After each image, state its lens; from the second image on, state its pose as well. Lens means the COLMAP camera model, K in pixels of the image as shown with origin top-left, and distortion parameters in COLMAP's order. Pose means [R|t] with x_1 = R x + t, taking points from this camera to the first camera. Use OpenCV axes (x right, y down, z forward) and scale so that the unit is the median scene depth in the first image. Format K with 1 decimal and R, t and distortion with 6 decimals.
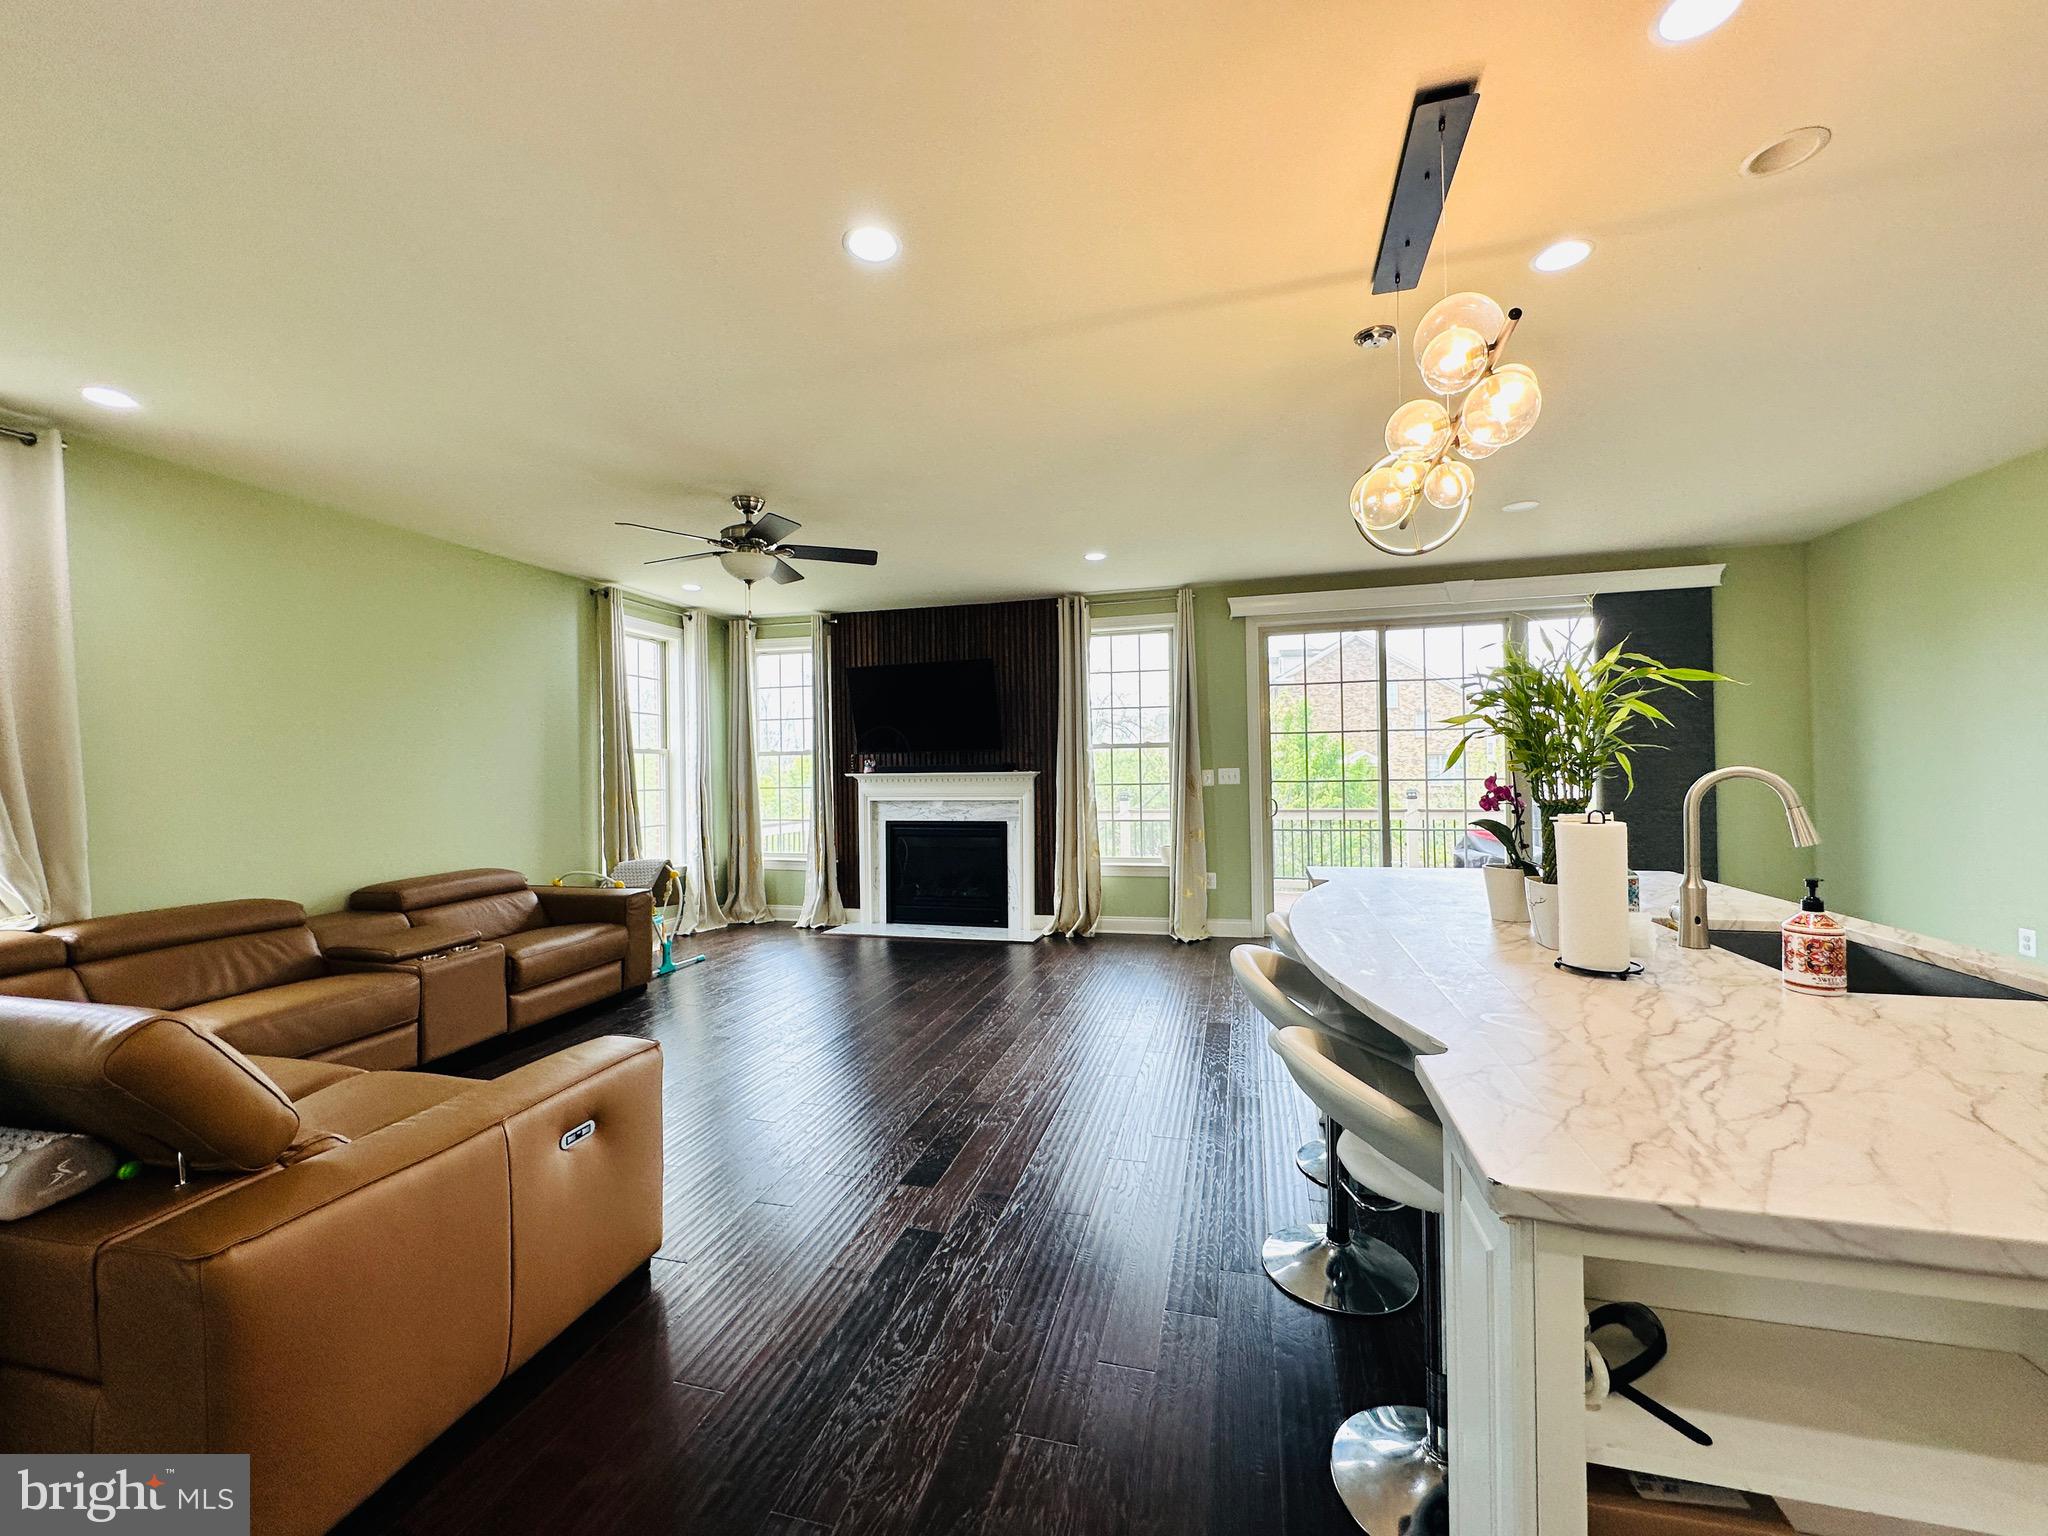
lens RADIAL K [[817.8, 0, 1024.6], [0, 817.8, 764.8], [0, 0, 1]] dist [-0.002981, 0.000152]
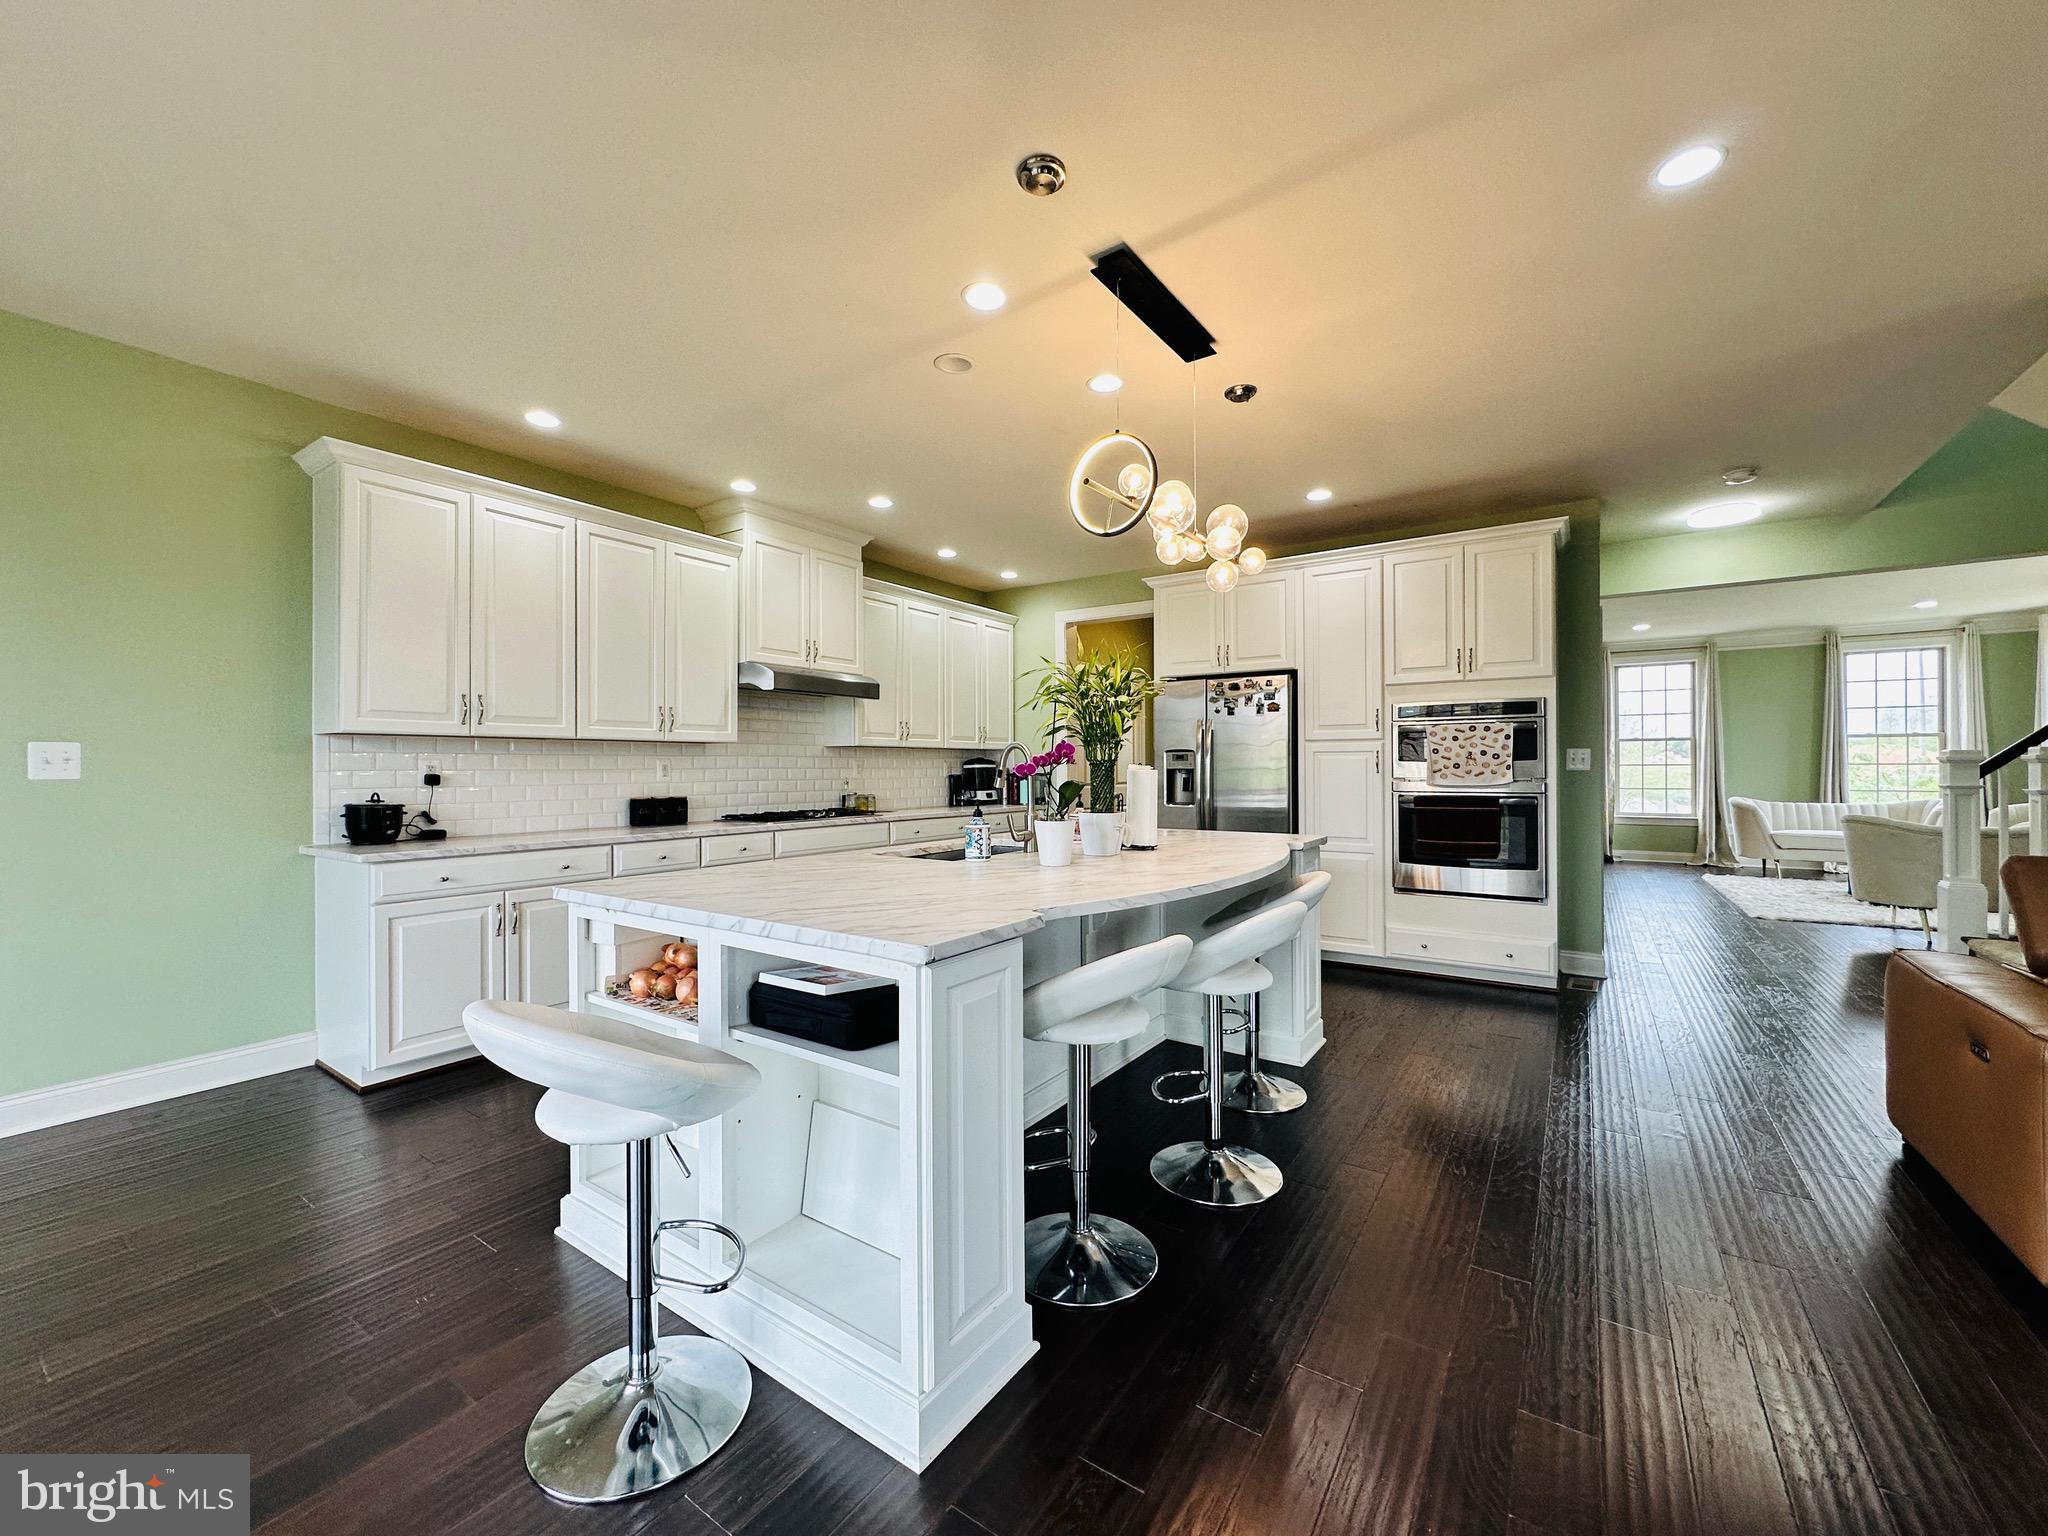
lens RADIAL K [[817.8, 0, 1024.6], [0, 817.8, 764.8], [0, 0, 1]] dist [-0.002981, 0.000152]
pose [[-0.943817, 0.020154, 0.329854, 0.081554], [0.017079, 0.999779, -0.012218, 0.018560], [-0.330028, -0.005898, -0.943953, 0.709959]]
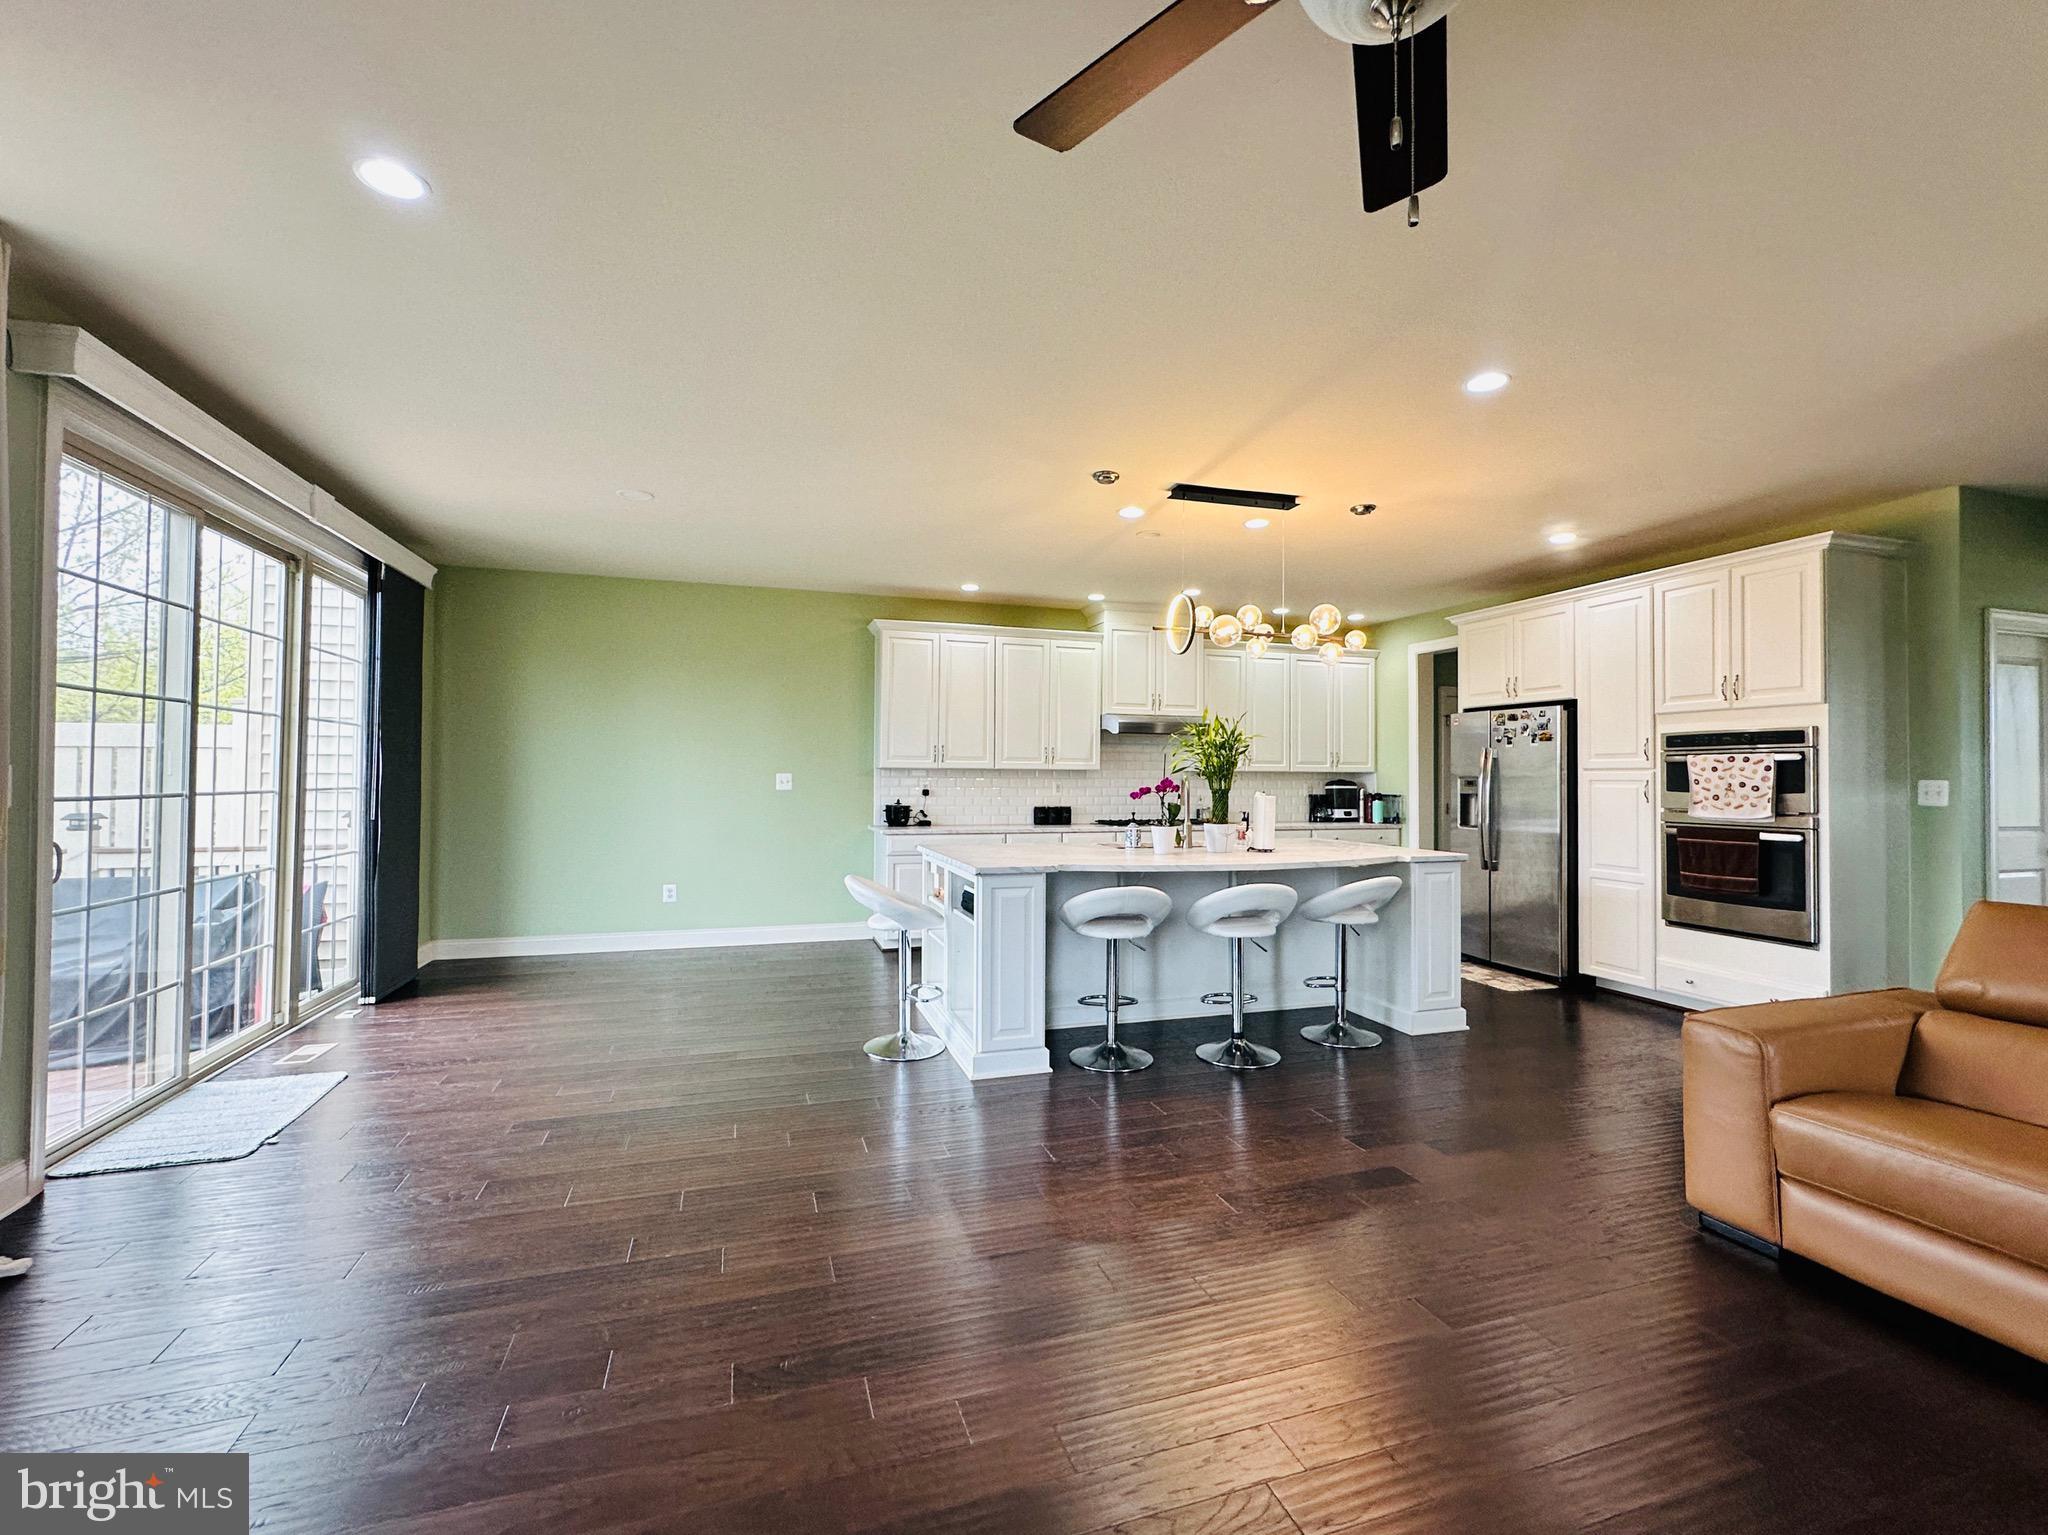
lens RADIAL K [[875.6, 0, 1025.0], [0, 875.6, 764.4], [0, 0, 1]] dist [-0.002369, -0.000224]
pose [[-0.546156, 0.024727, 0.837319, -0.319174], [-0.002060, 0.999522, -0.030860, 0.013563], [-0.837681, -0.018580, -0.545844, 0.801006]]
